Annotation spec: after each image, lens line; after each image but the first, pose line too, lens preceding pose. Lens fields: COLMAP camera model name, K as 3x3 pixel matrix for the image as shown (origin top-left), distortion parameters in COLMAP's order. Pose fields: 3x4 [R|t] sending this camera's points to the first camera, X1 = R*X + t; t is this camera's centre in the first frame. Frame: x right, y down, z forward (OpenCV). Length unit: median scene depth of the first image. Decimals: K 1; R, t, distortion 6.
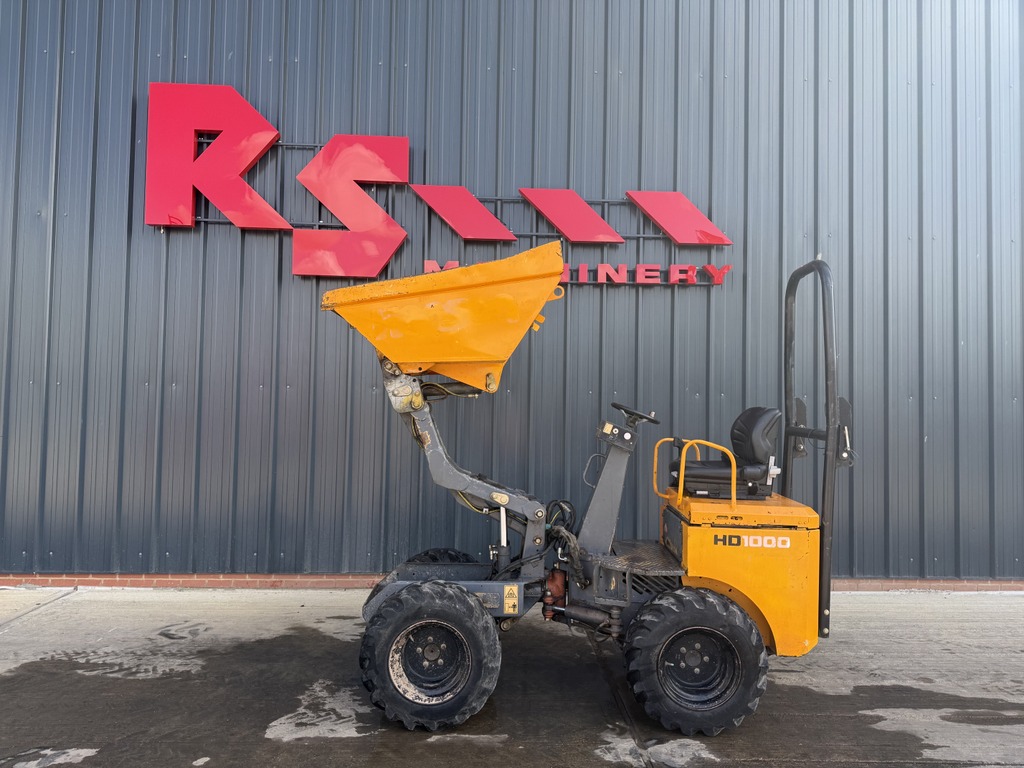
lens RADIAL K [[734.8, 0, 506.9], [0, 734.8, 380.8], [0, 0, 1]] dist [0.024661, -0.030806]
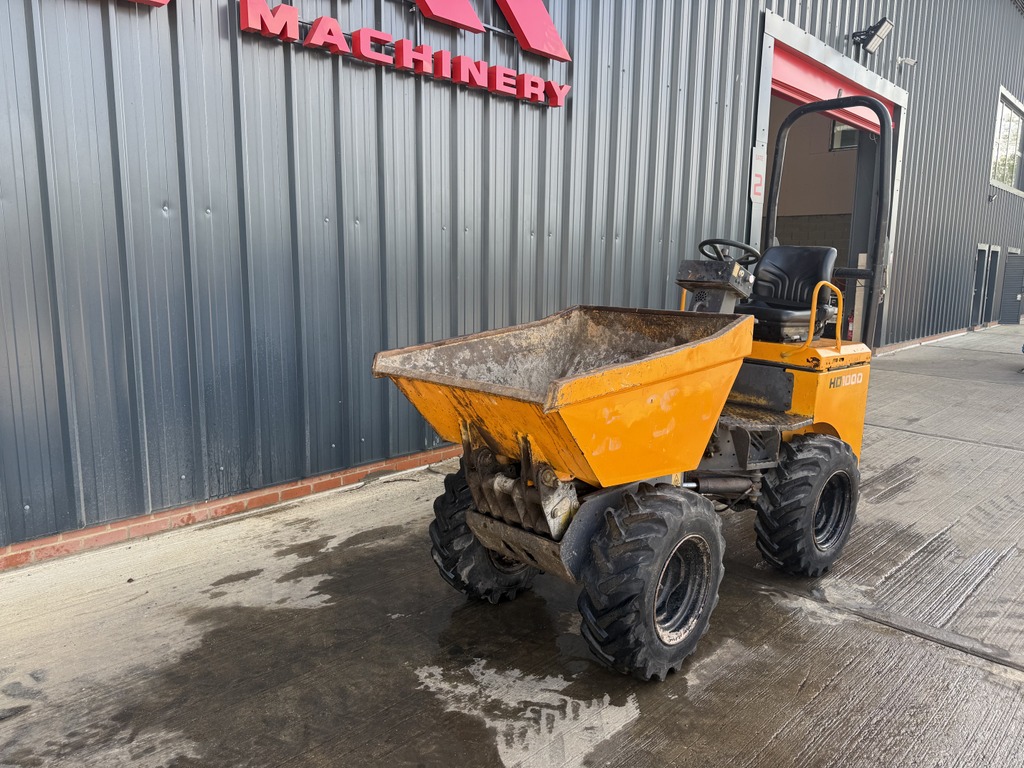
lens RADIAL K [[734.8, 0, 506.9], [0, 734.8, 380.8], [0, 0, 1]] dist [0.024661, -0.030806]
pose [[0.715849, -0.115672, 0.688608, -0.586789], [-0.029449, 0.980304, 0.195284, 0.032770], [-0.697634, -0.160073, 0.698343, 0.527879]]
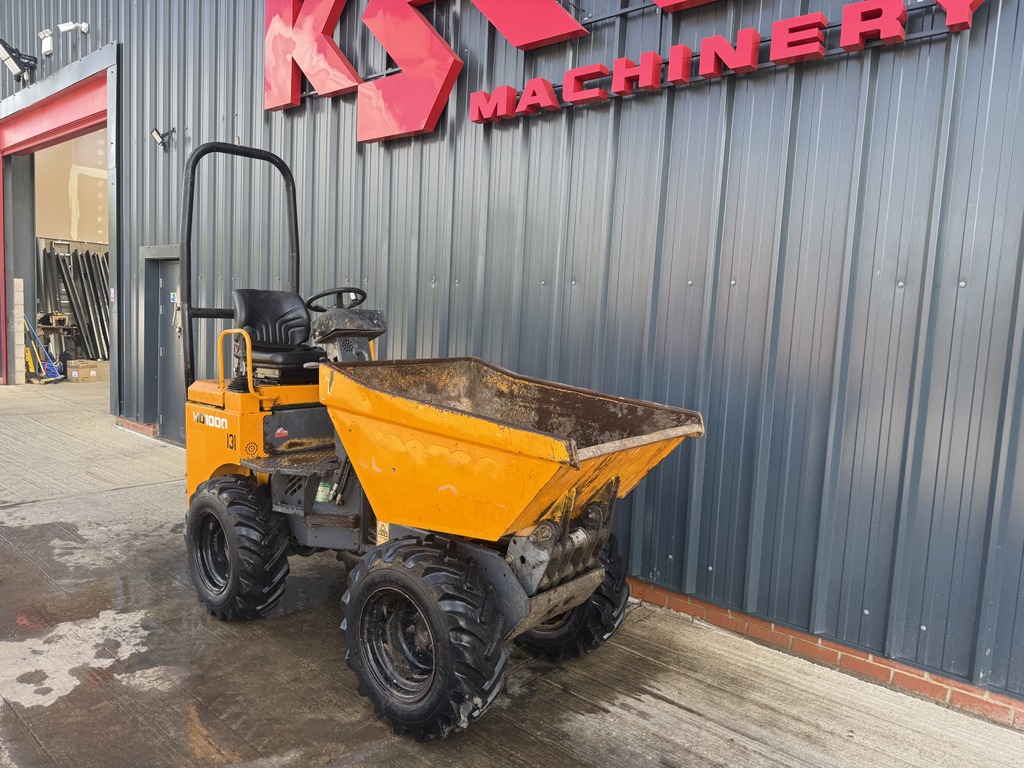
lens RADIAL K [[729.7, 0, 512.0], [0, 729.7, 384.0], [0, 0, 1]] dist [-0.000945, 0.001522]
pose [[0.722779, 0.083177, -0.686055, 0.589738], [-0.007356, 0.993600, 0.112713, 0.047061], [0.691040, -0.076420, 0.718766, 0.707686]]
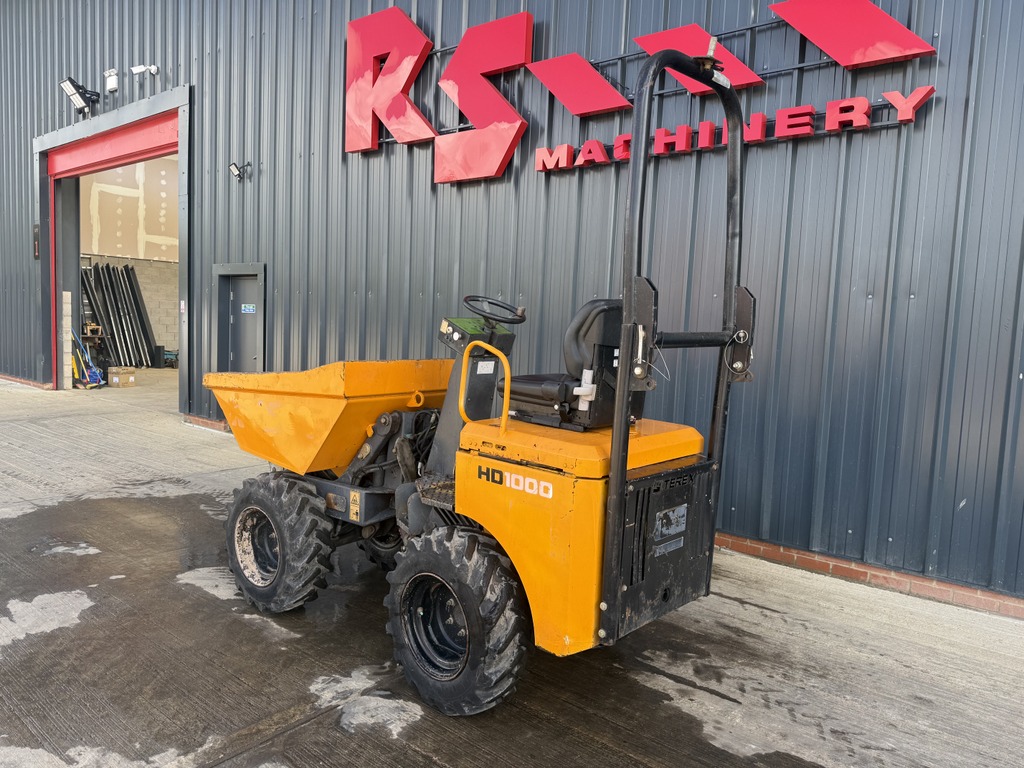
lens RADIAL K [[734.8, 0, 506.9], [0, 734.8, 380.8], [0, 0, 1]] dist [0.024661, -0.030806]
pose [[0.741789, 0.065549, -0.667422, 0.679421], [0.000927, 0.995111, 0.098762, 0.042339], [0.670633, -0.073880, 0.738101, 0.404615]]
